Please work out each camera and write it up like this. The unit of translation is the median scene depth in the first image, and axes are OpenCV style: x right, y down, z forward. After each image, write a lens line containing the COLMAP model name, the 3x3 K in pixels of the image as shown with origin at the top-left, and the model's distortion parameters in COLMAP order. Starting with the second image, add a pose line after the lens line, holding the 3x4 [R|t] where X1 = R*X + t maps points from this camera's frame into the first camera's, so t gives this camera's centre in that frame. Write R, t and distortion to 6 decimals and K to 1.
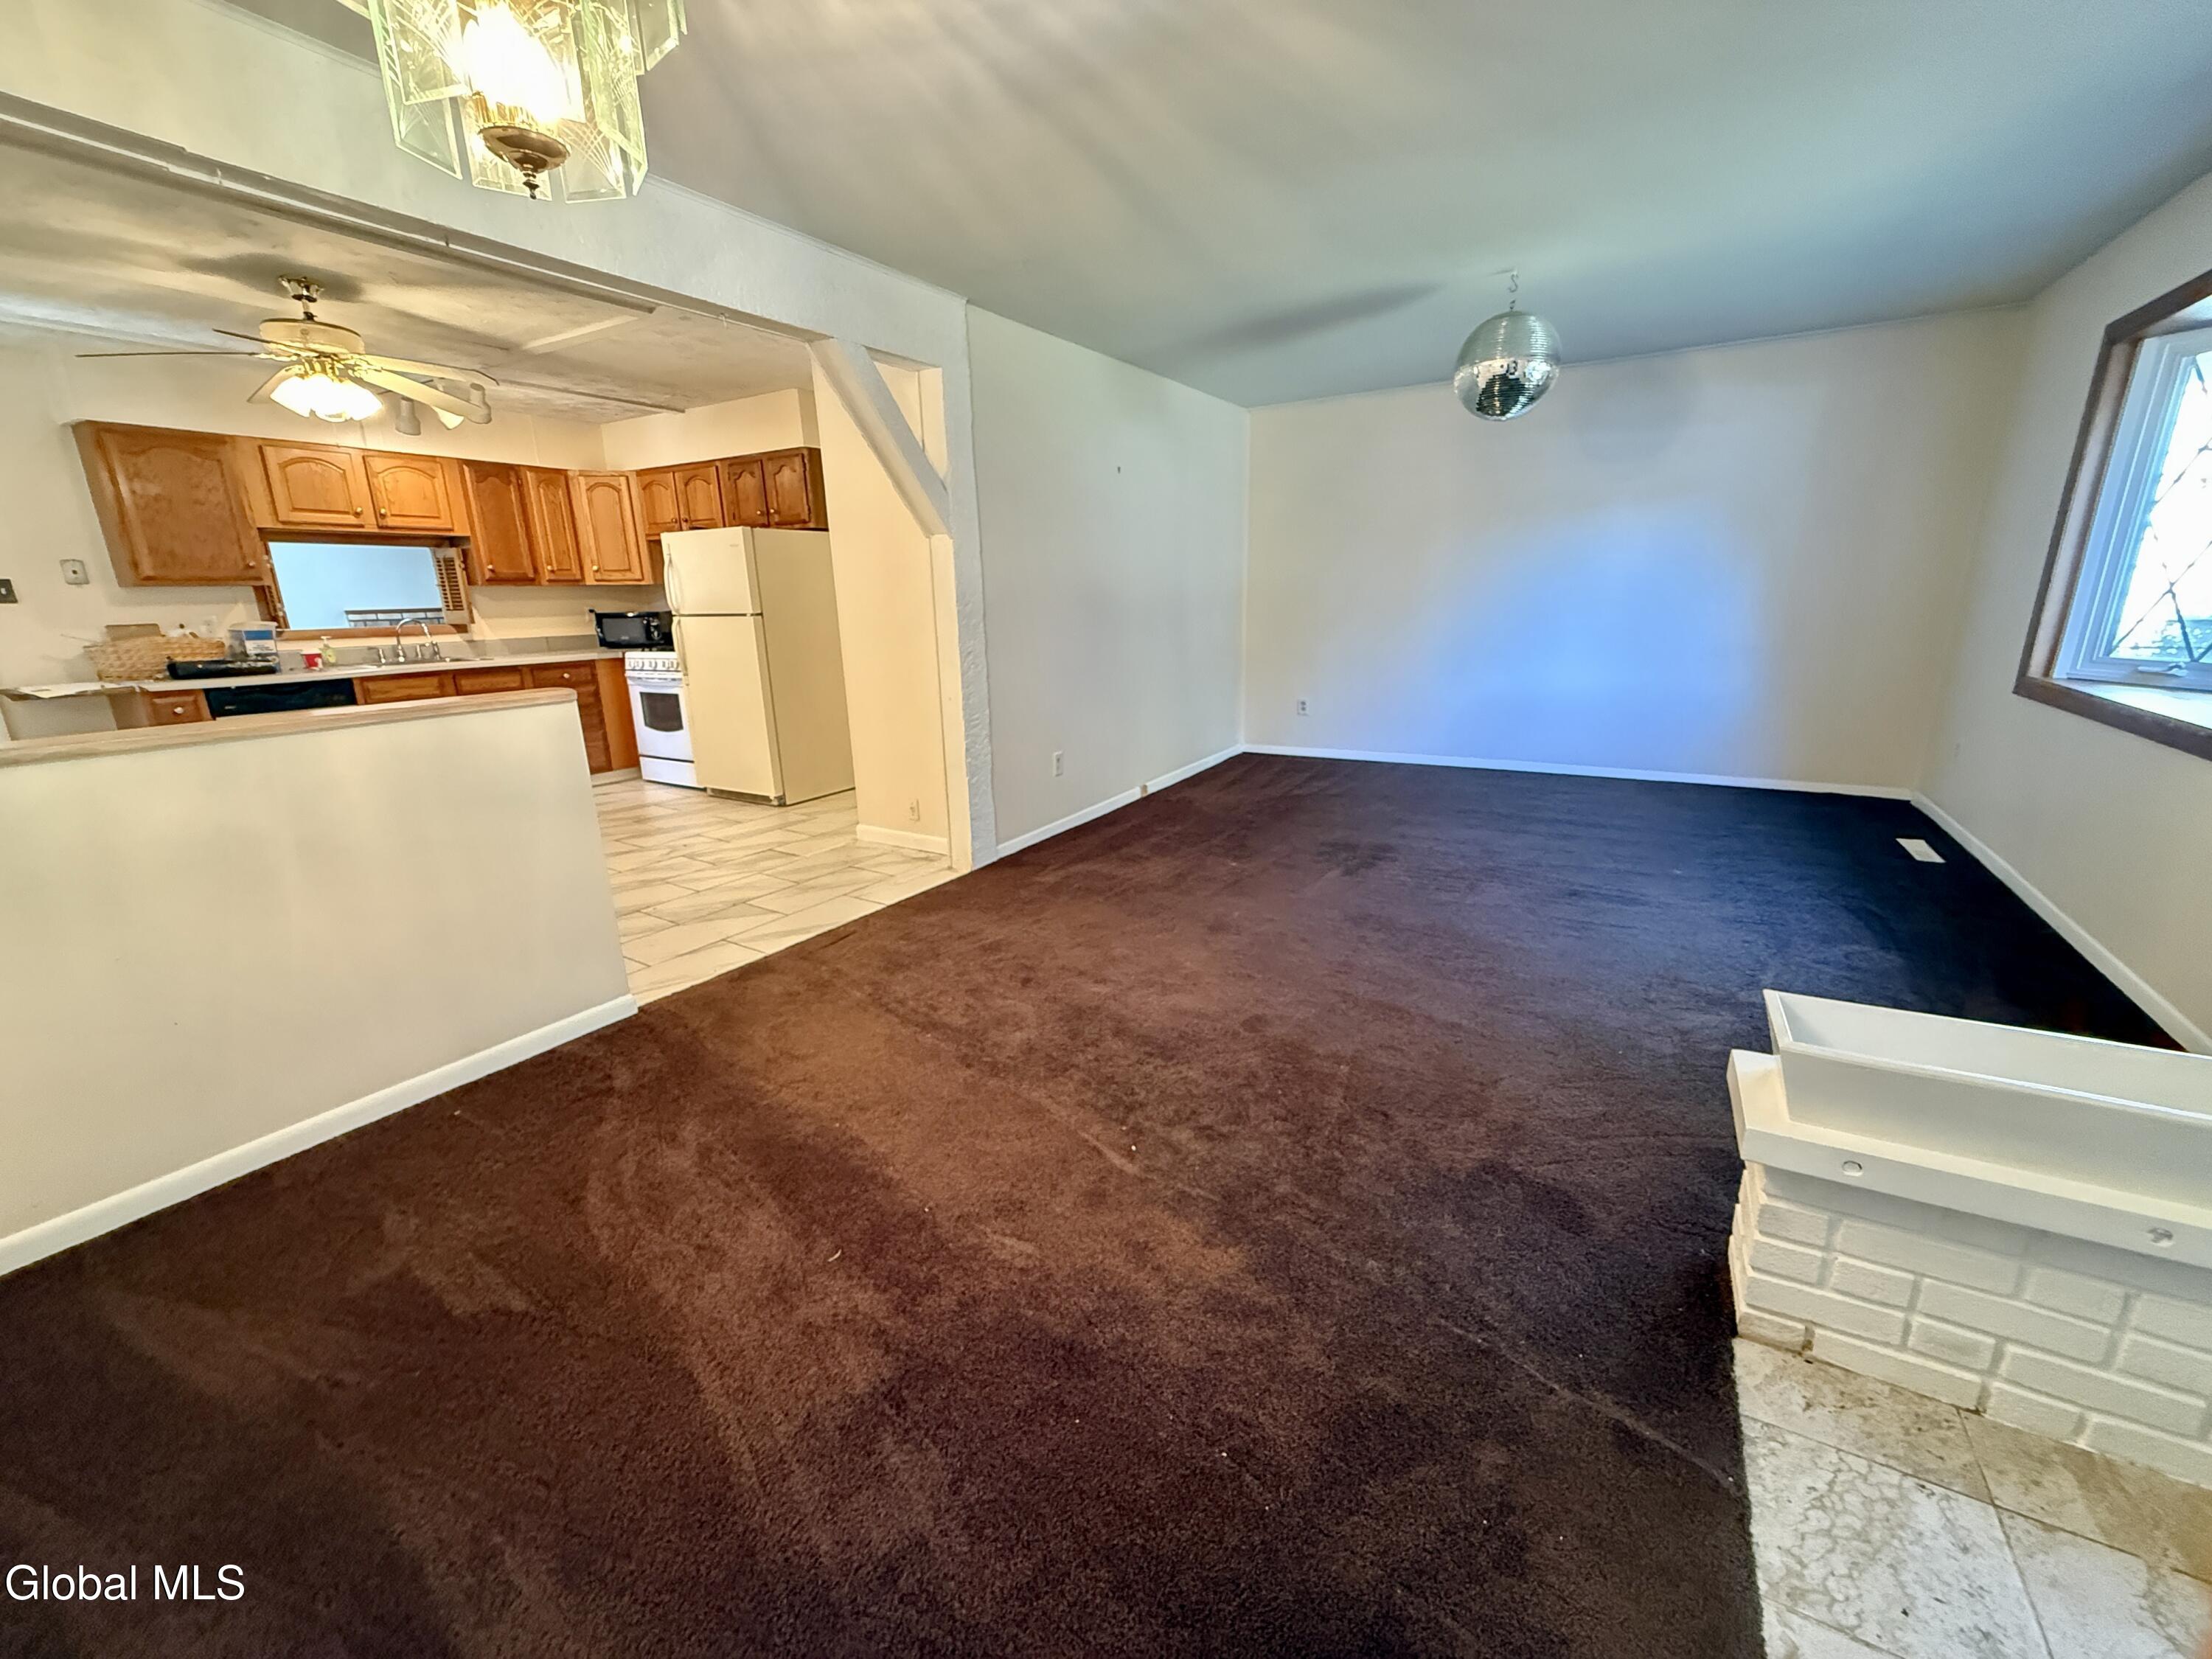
lens RADIAL K [[877.9, 0, 1122.8], [0, 877.9, 821.6], [0, 0, 1]] dist [-0.004189, 0.000513]
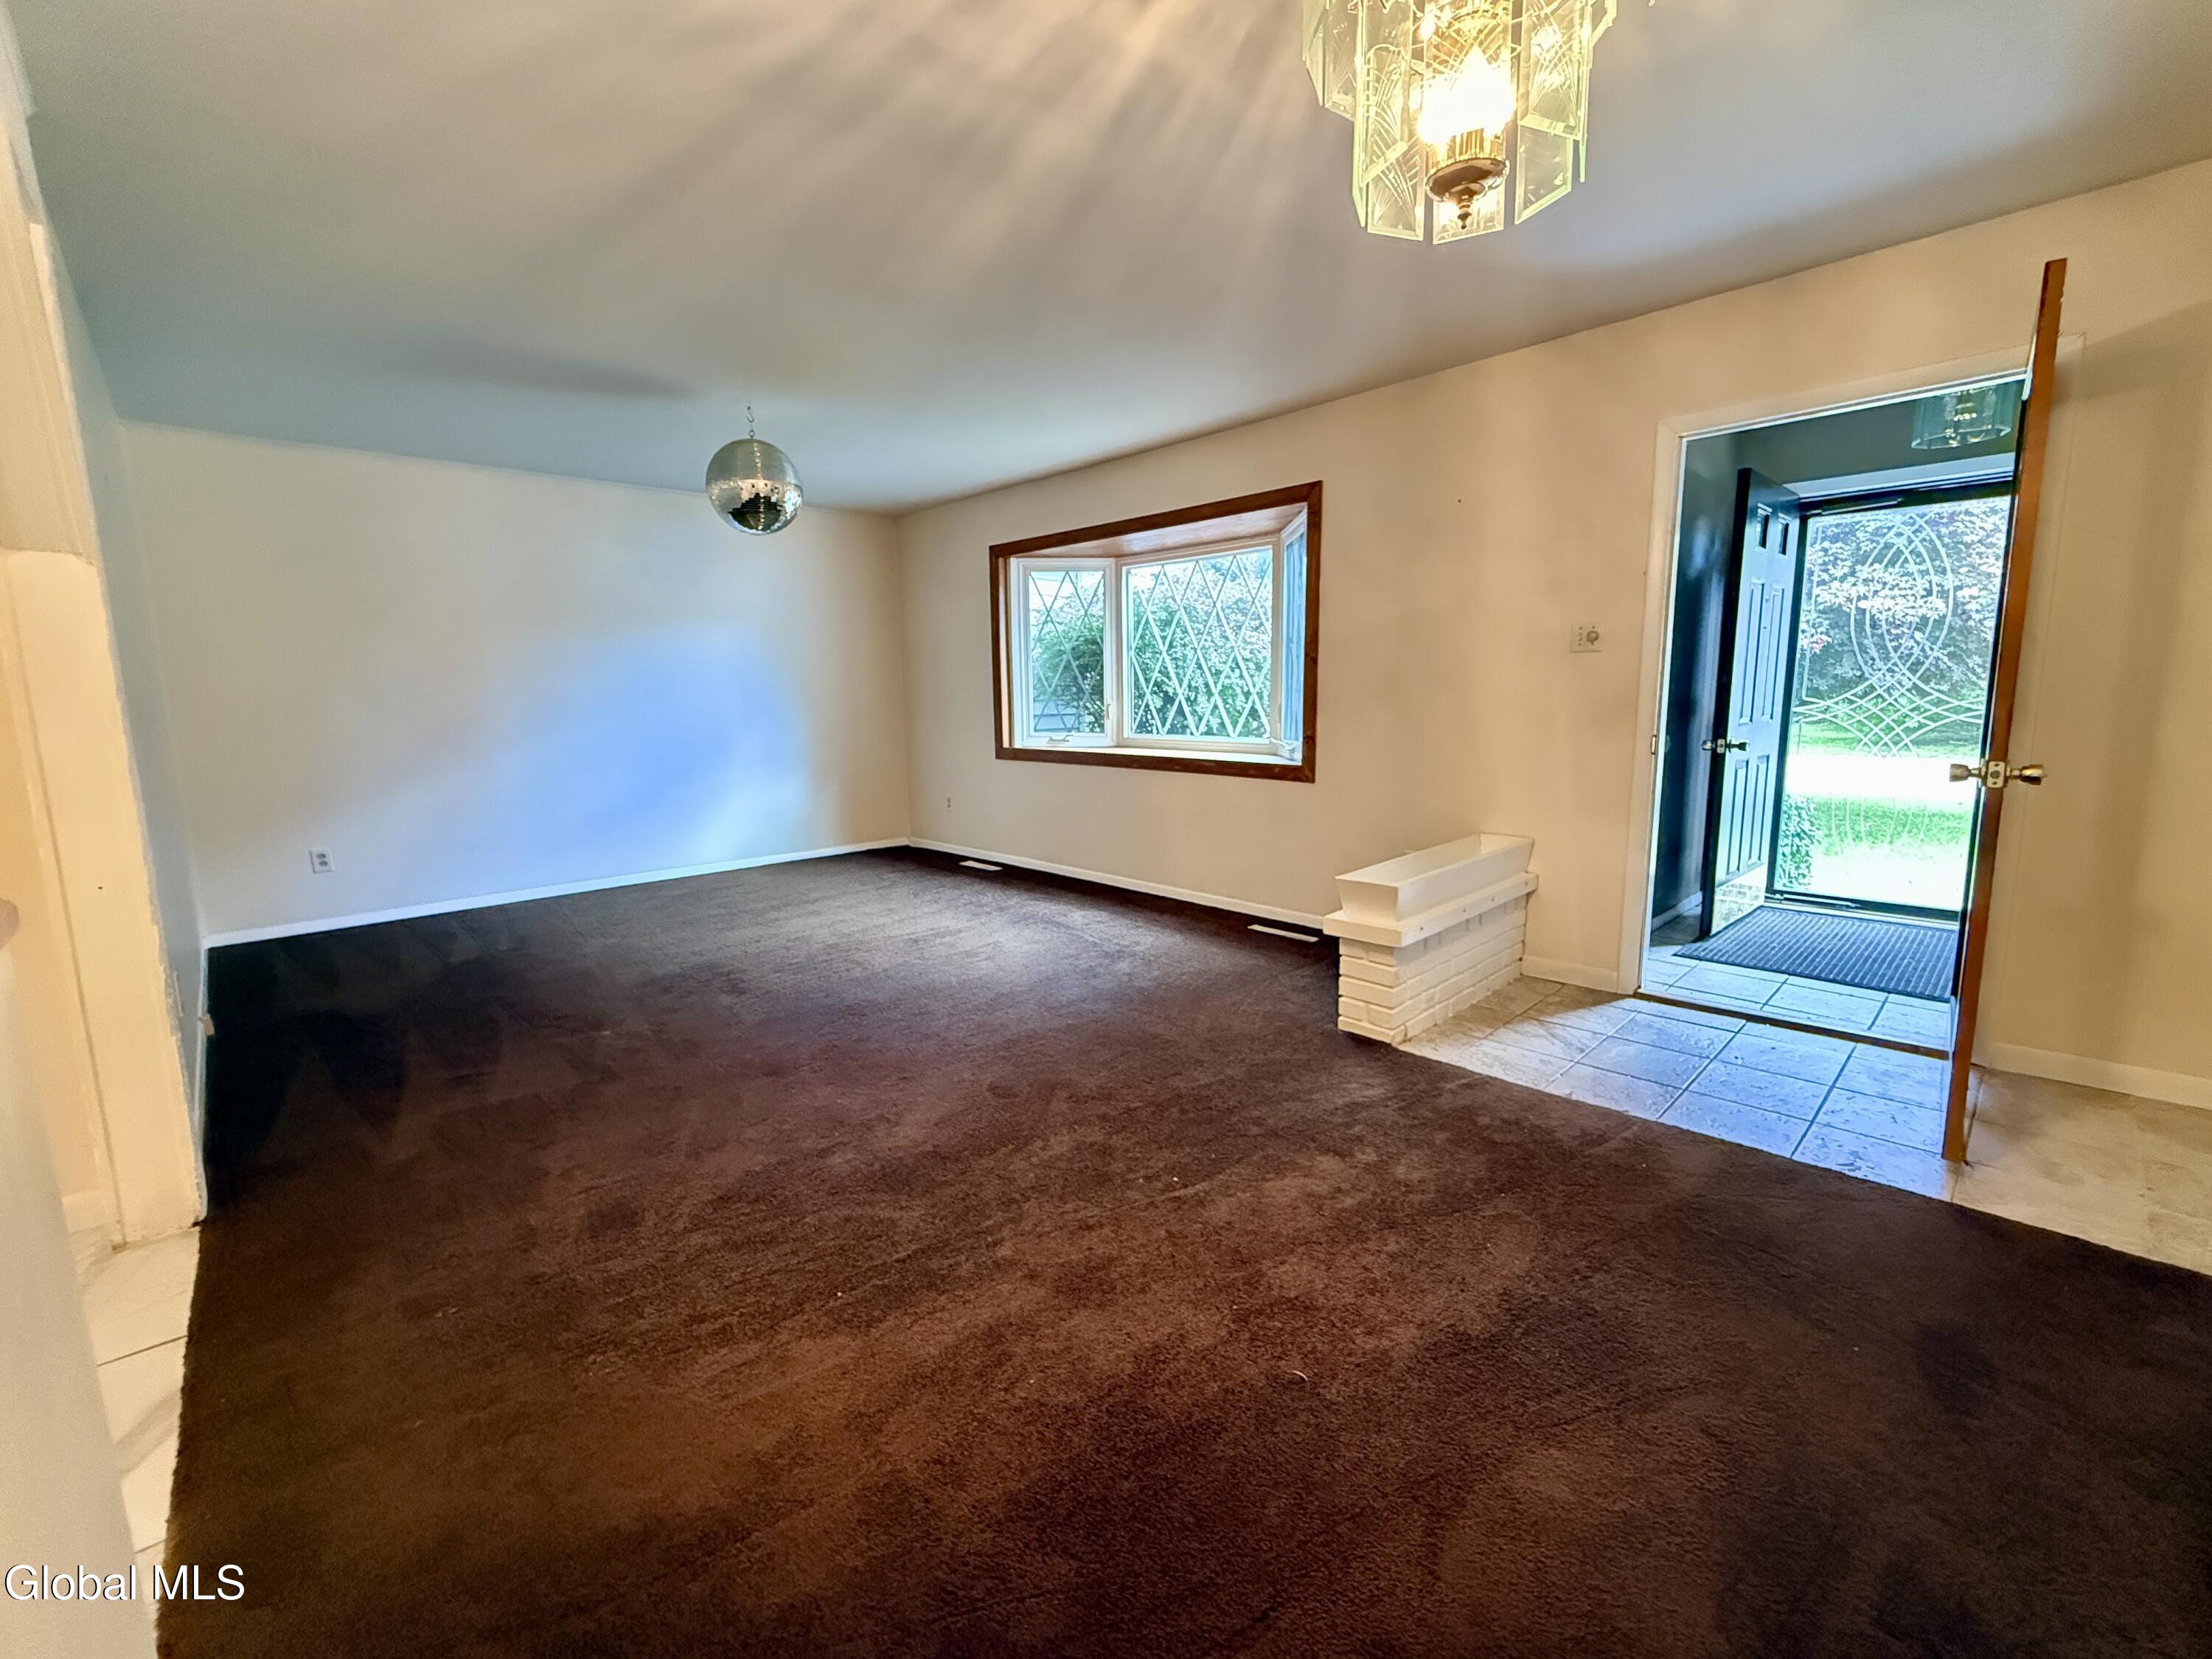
lens RADIAL K [[877.9, 0, 1126.3], [0, 877.9, 818.4], [0, 0, 1]] dist [-0.004189, 0.000513]
pose [[0.285291, -0.120776, 0.950801, -0.523902], [0.253917, 0.966106, 0.046531, -0.061190], [-0.924194, 0.228149, 0.306289, 0.347921]]
